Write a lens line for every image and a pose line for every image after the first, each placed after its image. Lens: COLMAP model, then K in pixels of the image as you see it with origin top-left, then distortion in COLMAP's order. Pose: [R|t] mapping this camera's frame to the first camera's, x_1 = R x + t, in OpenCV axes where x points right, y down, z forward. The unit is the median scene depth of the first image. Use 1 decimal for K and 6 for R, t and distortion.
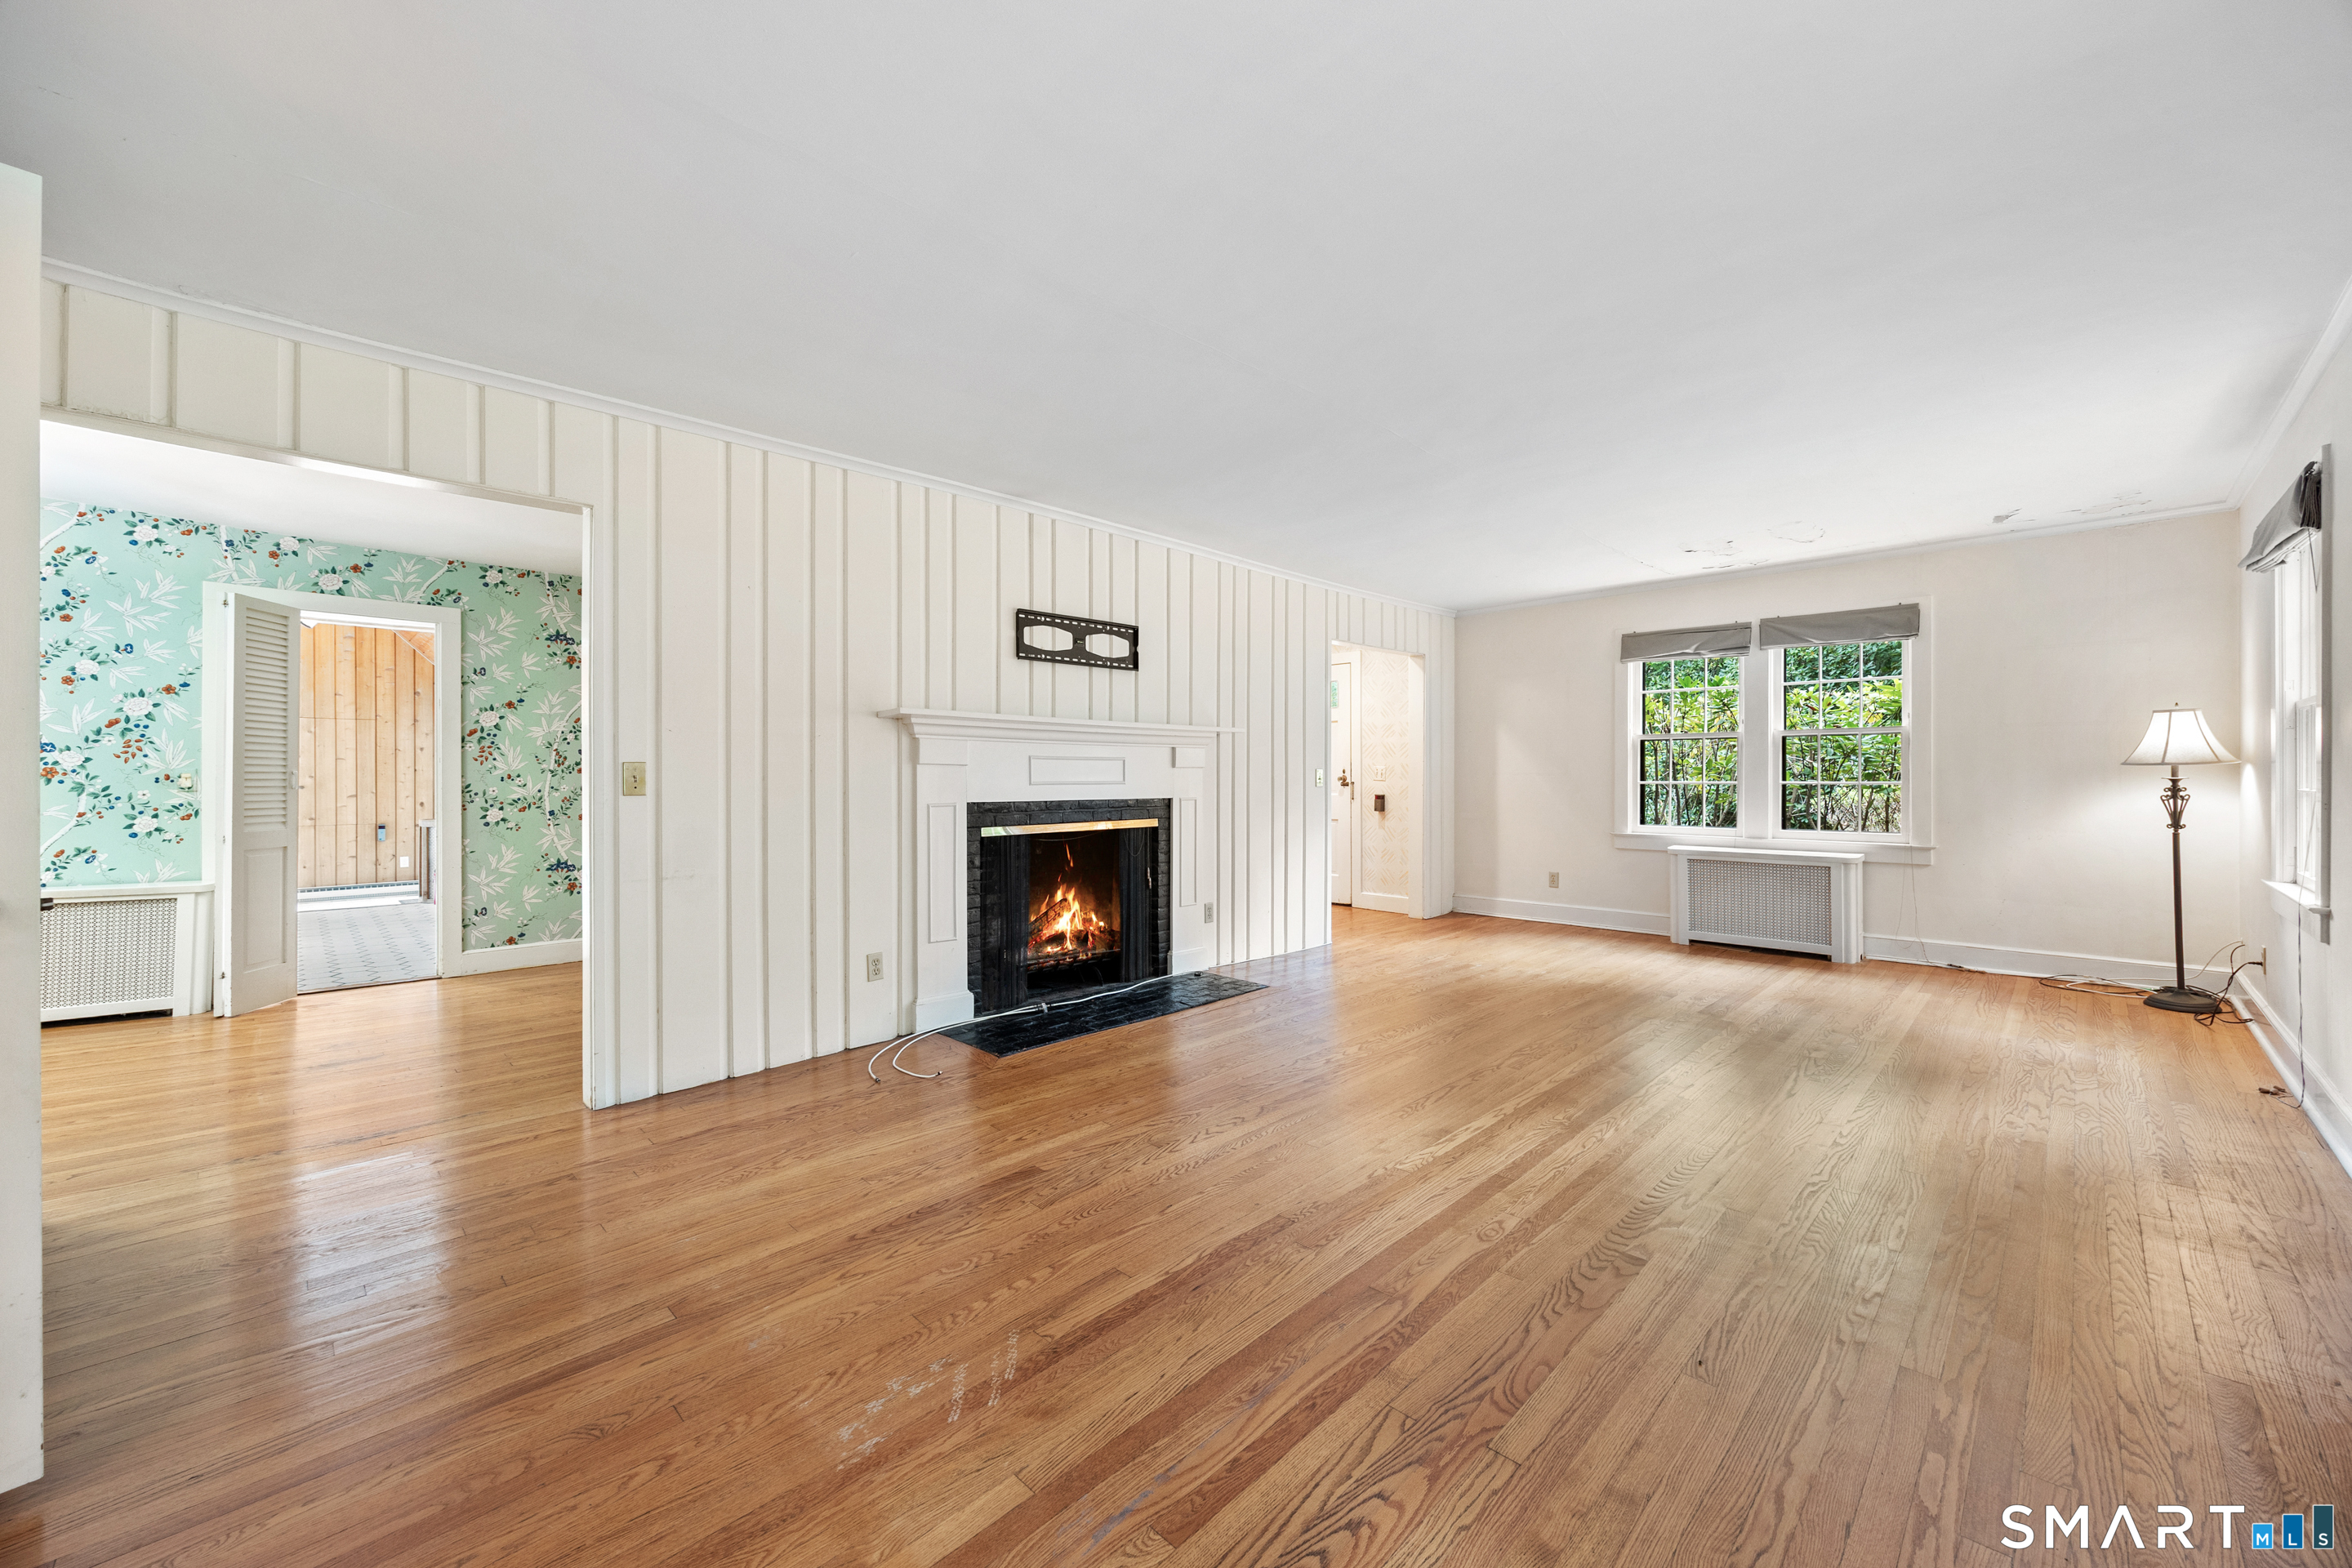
lens RADIAL K [[912.0, 0, 1176.0], [0, 912.0, 784.0], [0, 0, 1]] dist [-0.006645, -0.000018]
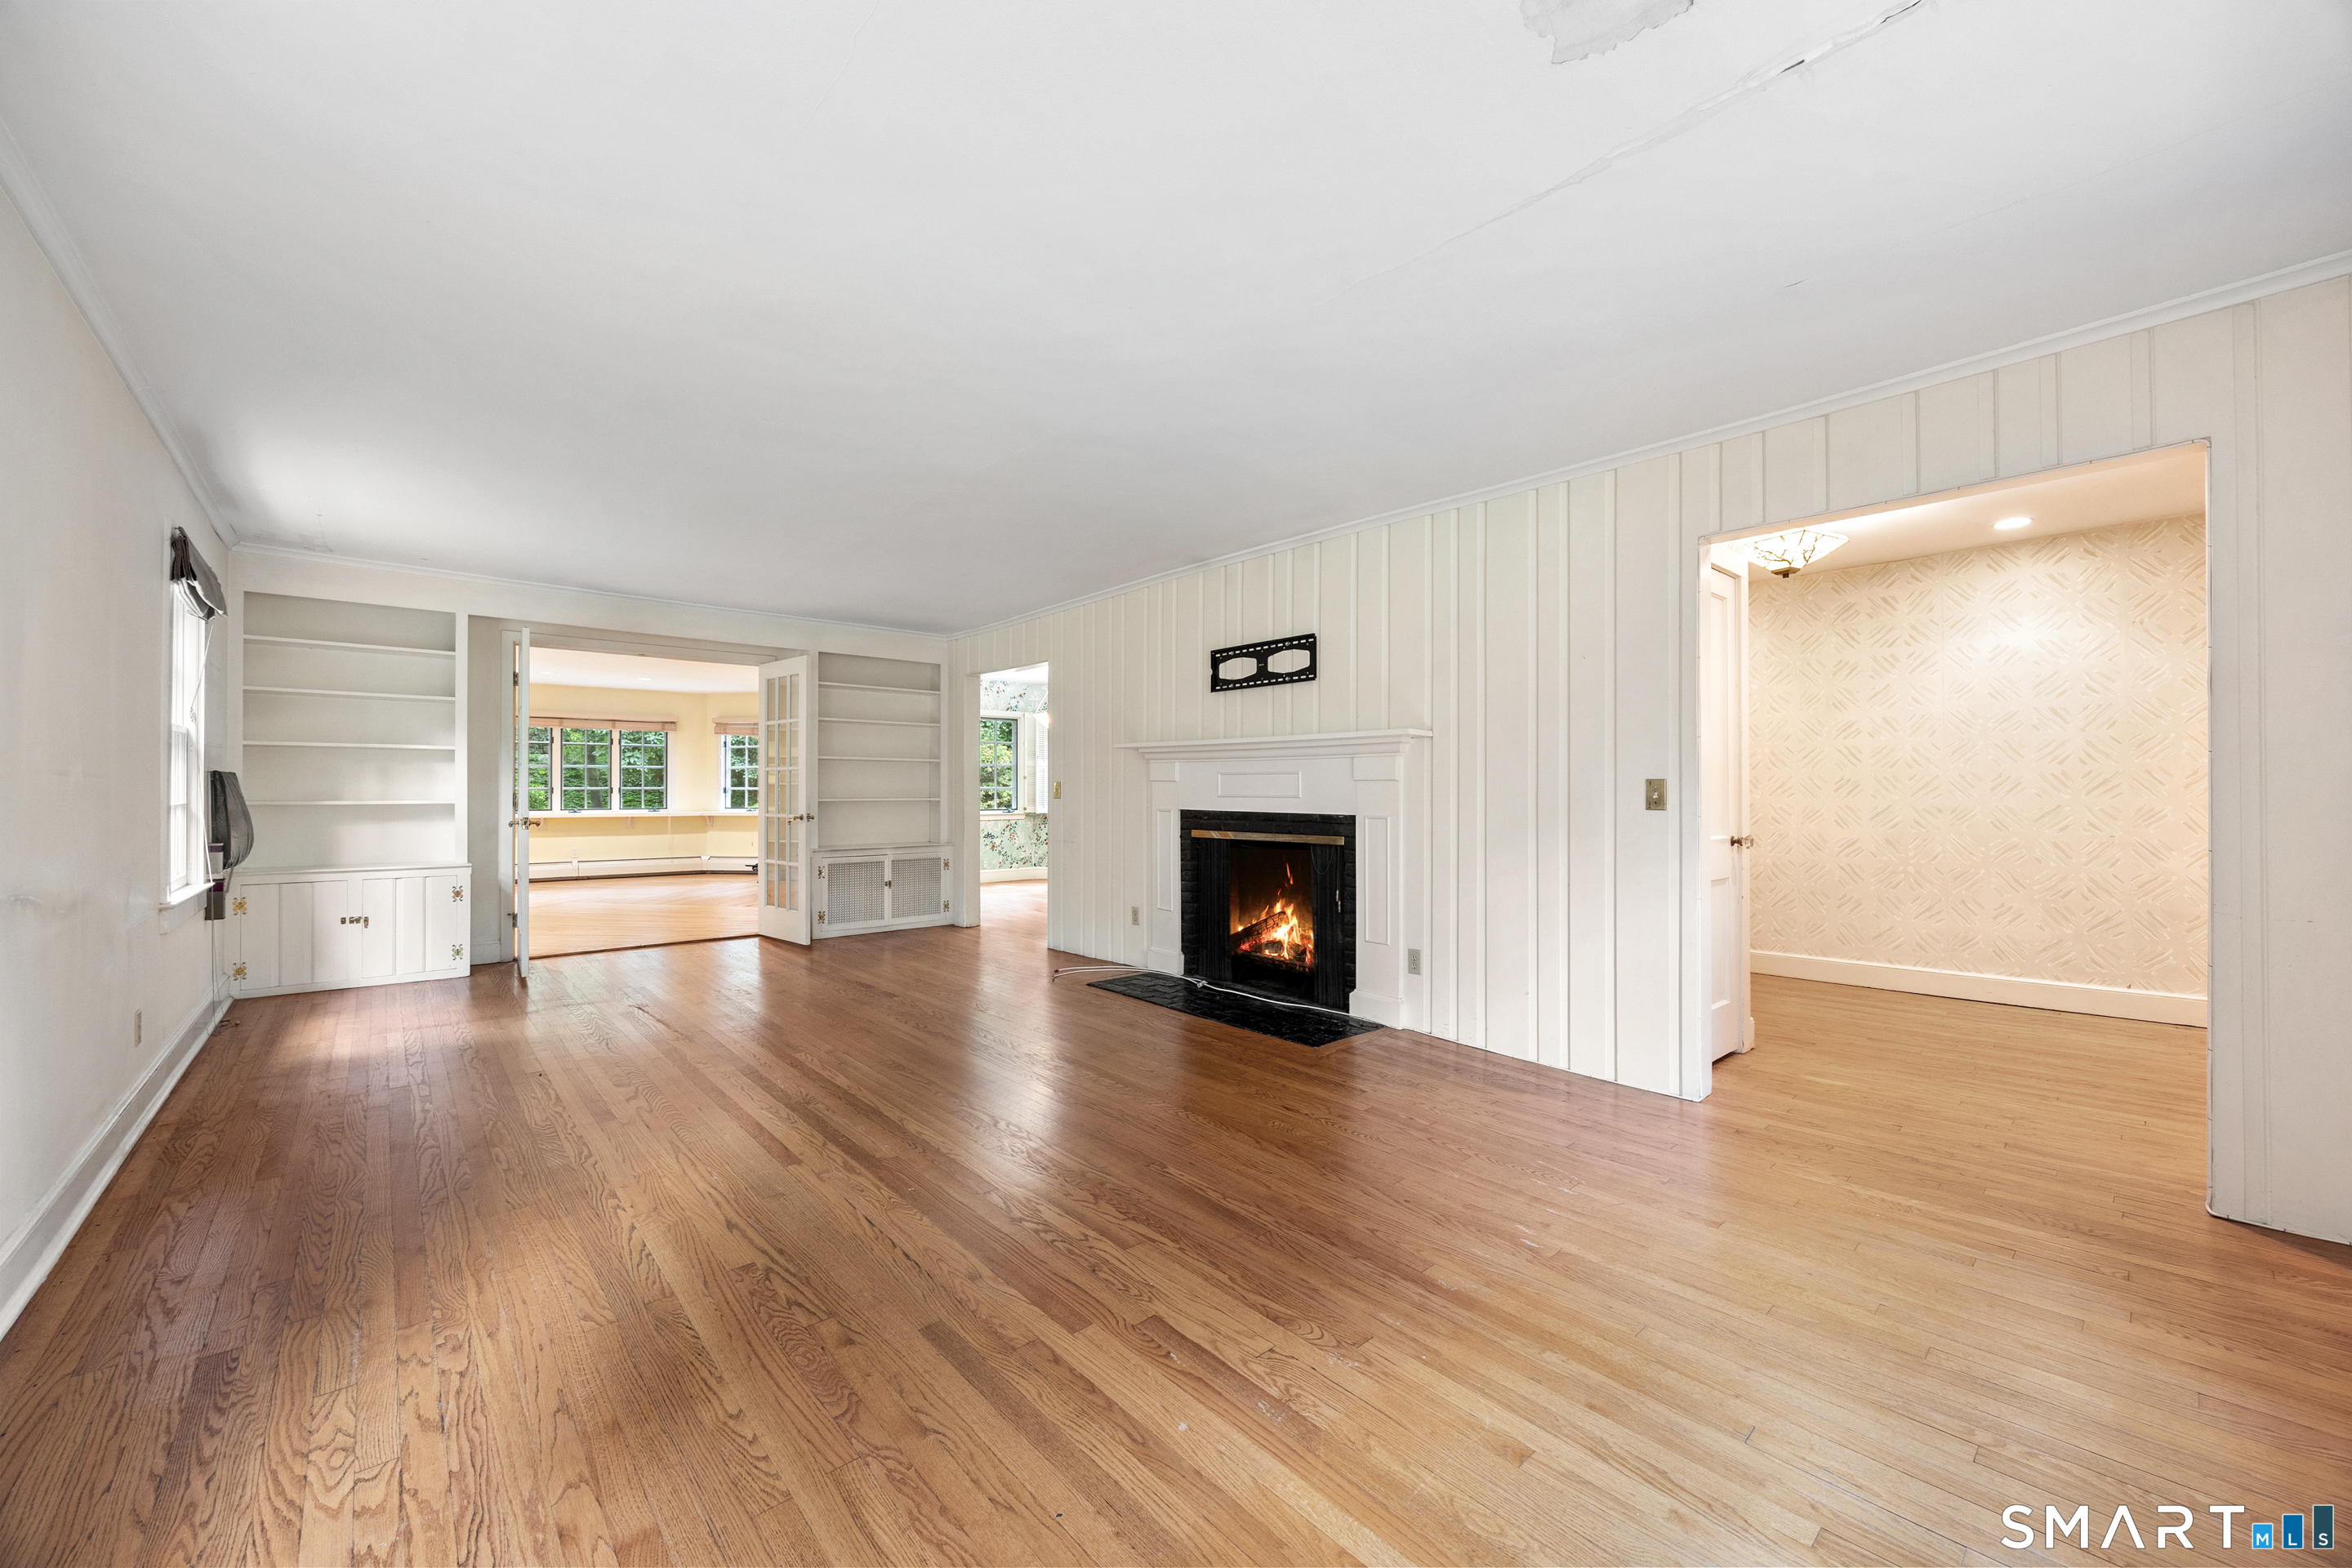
lens RADIAL K [[907.6, 0, 1198.8], [0, 907.6, 786.8], [0, 0, 1]] dist [-0.007276, 0.000301]
pose [[-0.053891, 0.003782, -0.998540, 0.974816], [-0.007543, 0.999963, 0.004195, -0.016101], [0.998518, 0.007758, -0.053860, 0.993534]]
